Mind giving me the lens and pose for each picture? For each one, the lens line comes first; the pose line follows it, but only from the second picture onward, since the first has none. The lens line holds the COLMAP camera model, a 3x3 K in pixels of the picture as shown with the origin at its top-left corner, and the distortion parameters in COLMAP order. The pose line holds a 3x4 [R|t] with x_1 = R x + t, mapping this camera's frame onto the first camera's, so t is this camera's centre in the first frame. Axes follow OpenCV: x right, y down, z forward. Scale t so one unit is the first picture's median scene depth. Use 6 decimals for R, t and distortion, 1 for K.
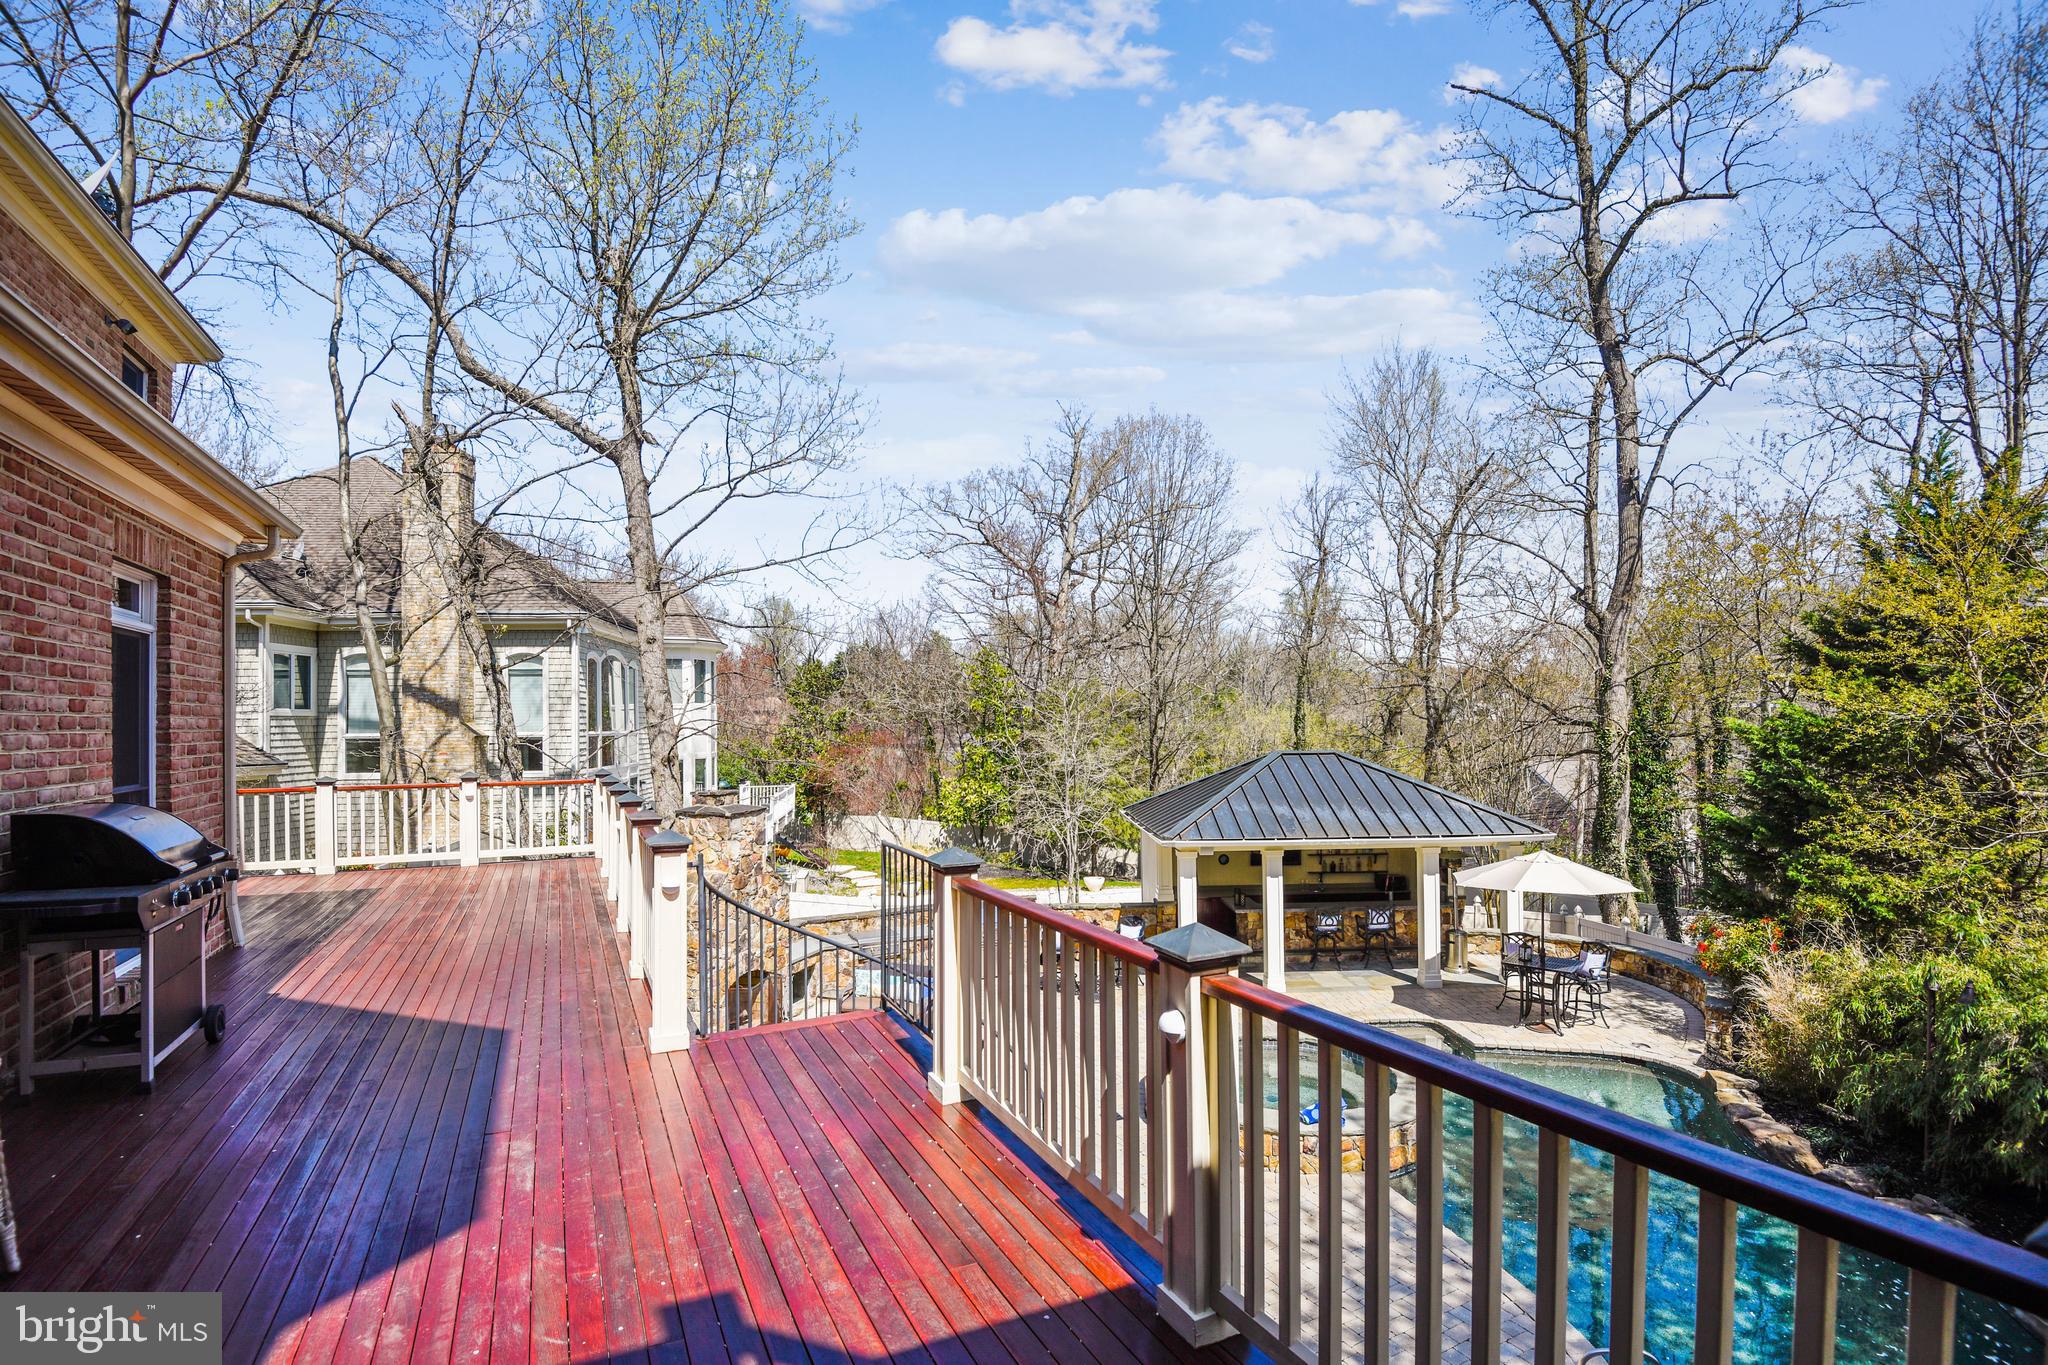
lens RADIAL K [[977.2, 0, 1007.8], [0, 977.2, 707.1], [0, 0, 1]] dist [-0.028798, -0.009263]
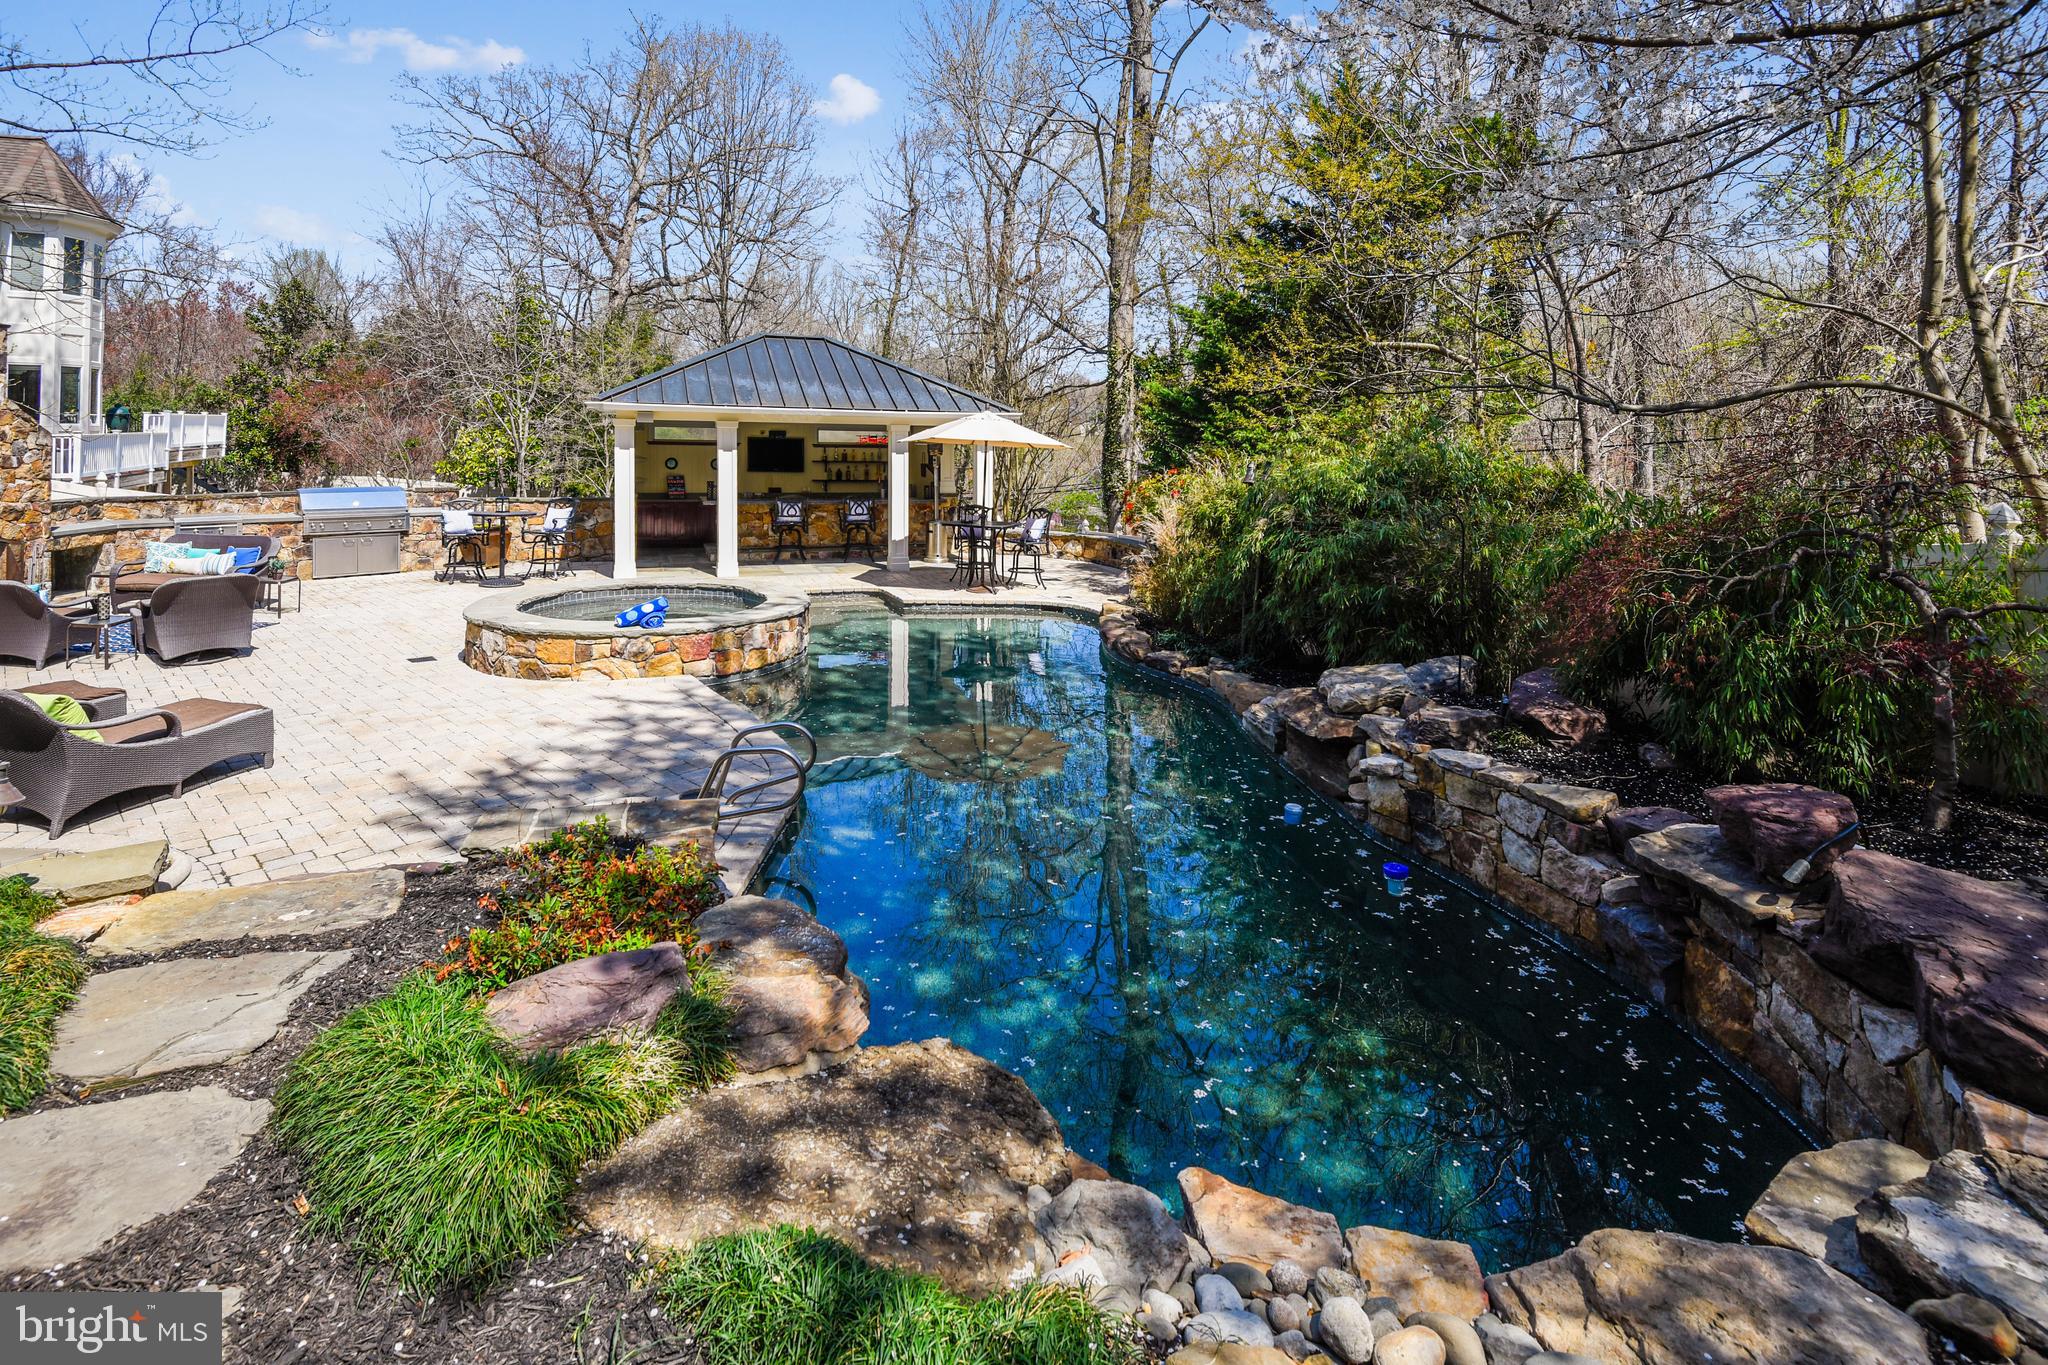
lens RADIAL K [[1045.9, 0, 1044.1], [0, 1045.9, 439.7], [0, 0, 1]] dist [-0.032189, -0.003629]
pose [[0.934446, 0.017742, 0.355664, 0.214843], [-0.022877, 0.999686, 0.010236, 0.155390], [-0.355370, -0.017702, 0.934558, -0.020866]]
